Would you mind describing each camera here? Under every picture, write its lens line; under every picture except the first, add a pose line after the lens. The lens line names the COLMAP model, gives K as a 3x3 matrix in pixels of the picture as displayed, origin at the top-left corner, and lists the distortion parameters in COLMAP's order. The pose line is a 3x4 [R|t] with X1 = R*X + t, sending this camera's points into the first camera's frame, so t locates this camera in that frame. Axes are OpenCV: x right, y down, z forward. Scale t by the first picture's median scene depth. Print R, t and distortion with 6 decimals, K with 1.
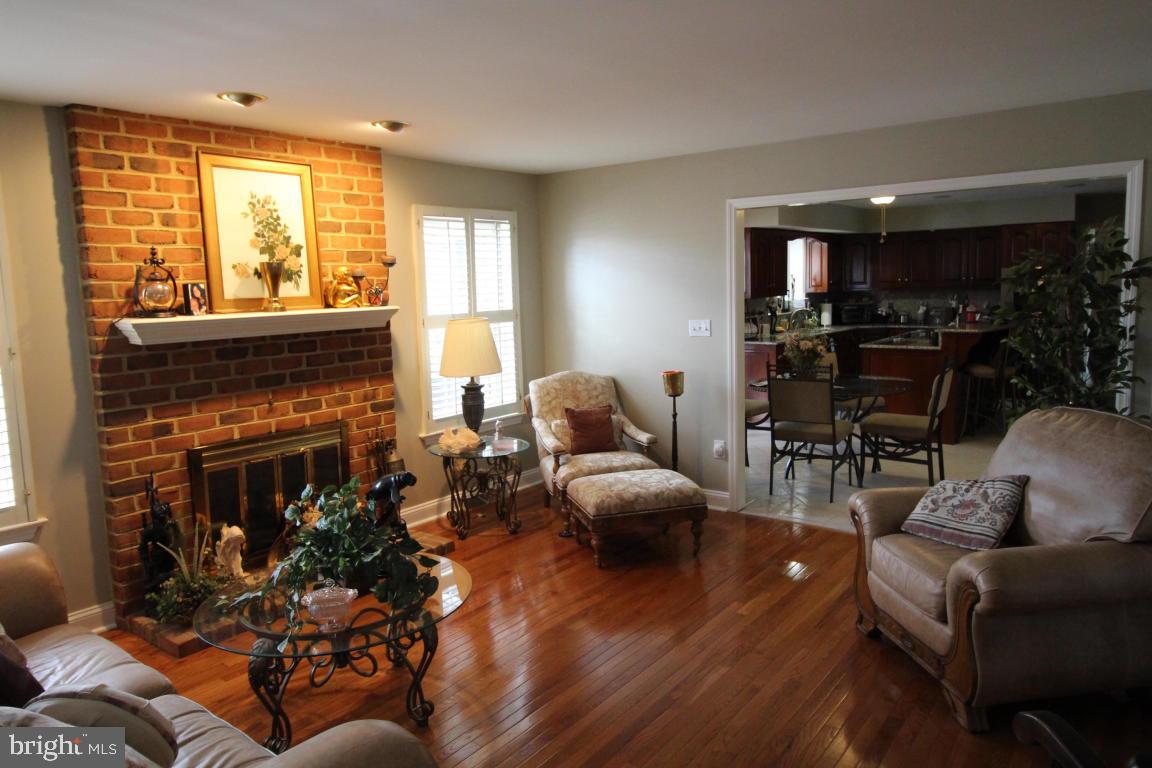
lens RADIAL K [[788.4, 0, 583.6], [0, 788.4, 378.1], [0, 0, 1]] dist [0.006748, -0.006184]
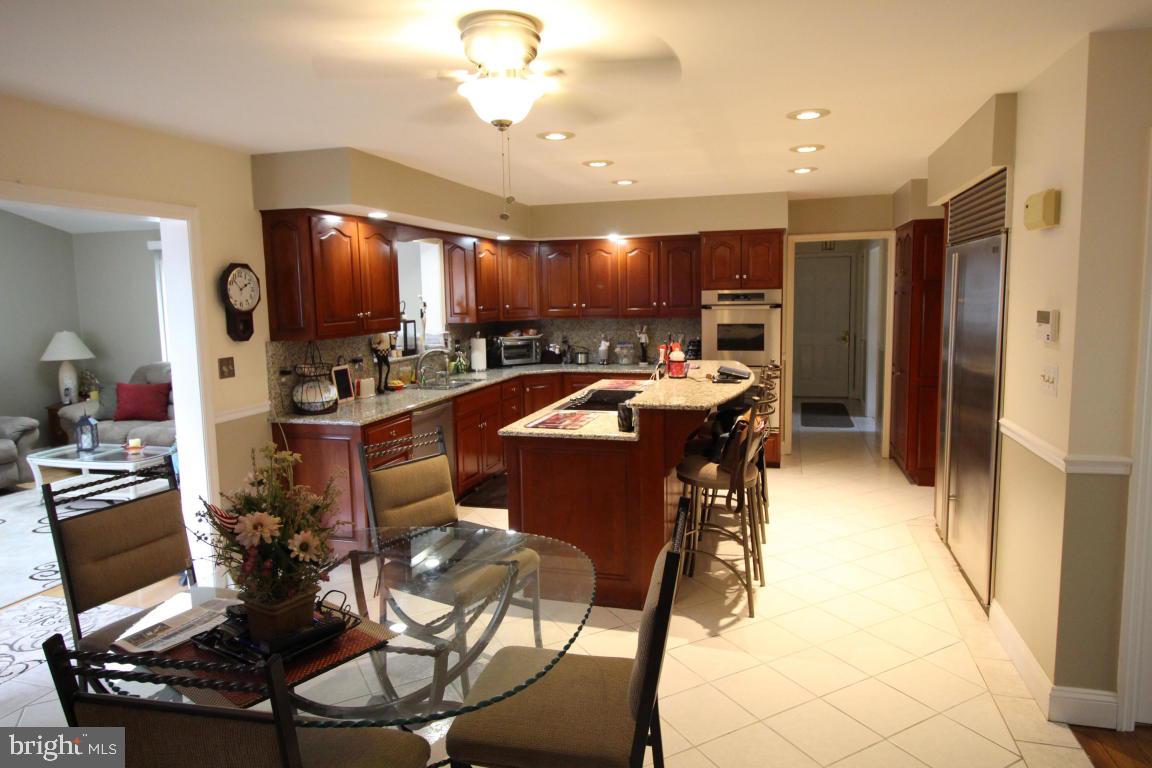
lens RADIAL K [[714.4, 0, 578.0], [0, 714.4, 383.7], [0, 0, 1]] dist [-0.000570, -0.001696]
pose [[0.933896, -0.033835, 0.355941, 0.390813], [0.036556, 0.999331, -0.000919, -0.121340], [-0.355672, 0.013870, 0.934508, 0.902025]]
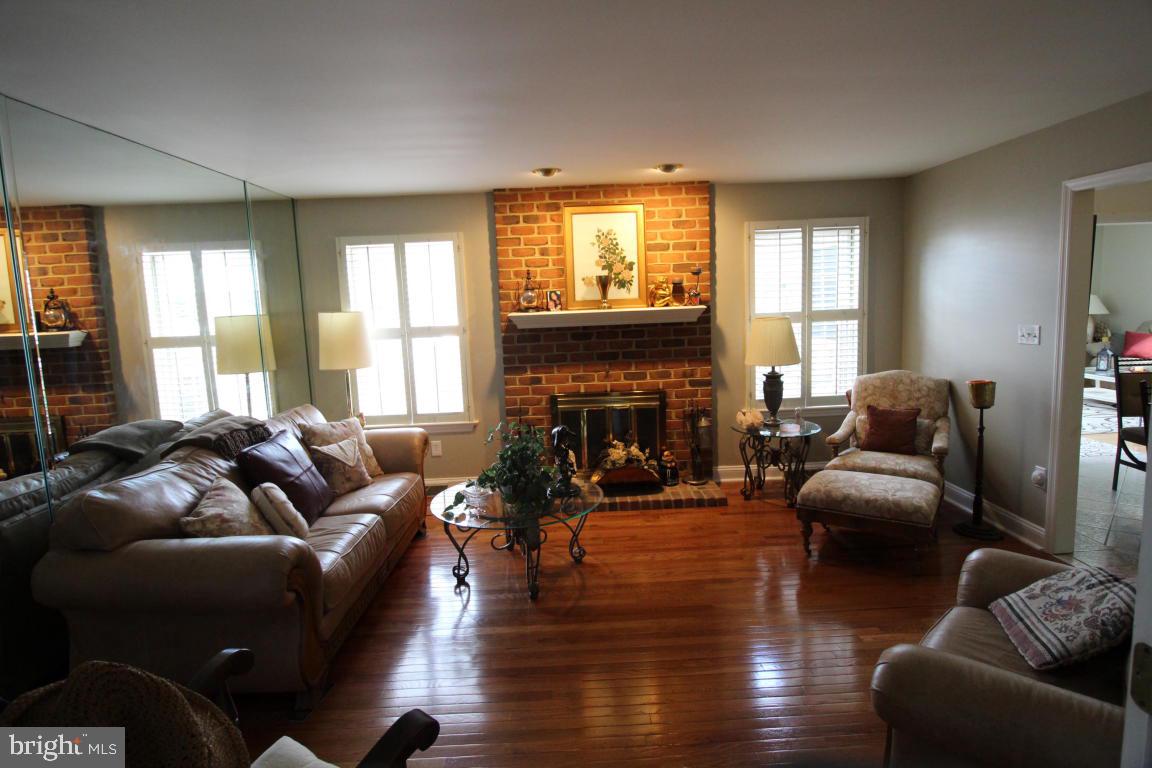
lens RADIAL K [[621.3, 0, 574.0], [0, 621.3, 380.1], [0, 0, 1]] dist [-0.005755, -0.002263]
pose [[0.616824, 0.106150, -0.779910, 0.451983], [-0.073263, 0.994306, 0.077387, -0.035753], [0.783684, 0.009405, 0.621089, 0.223068]]
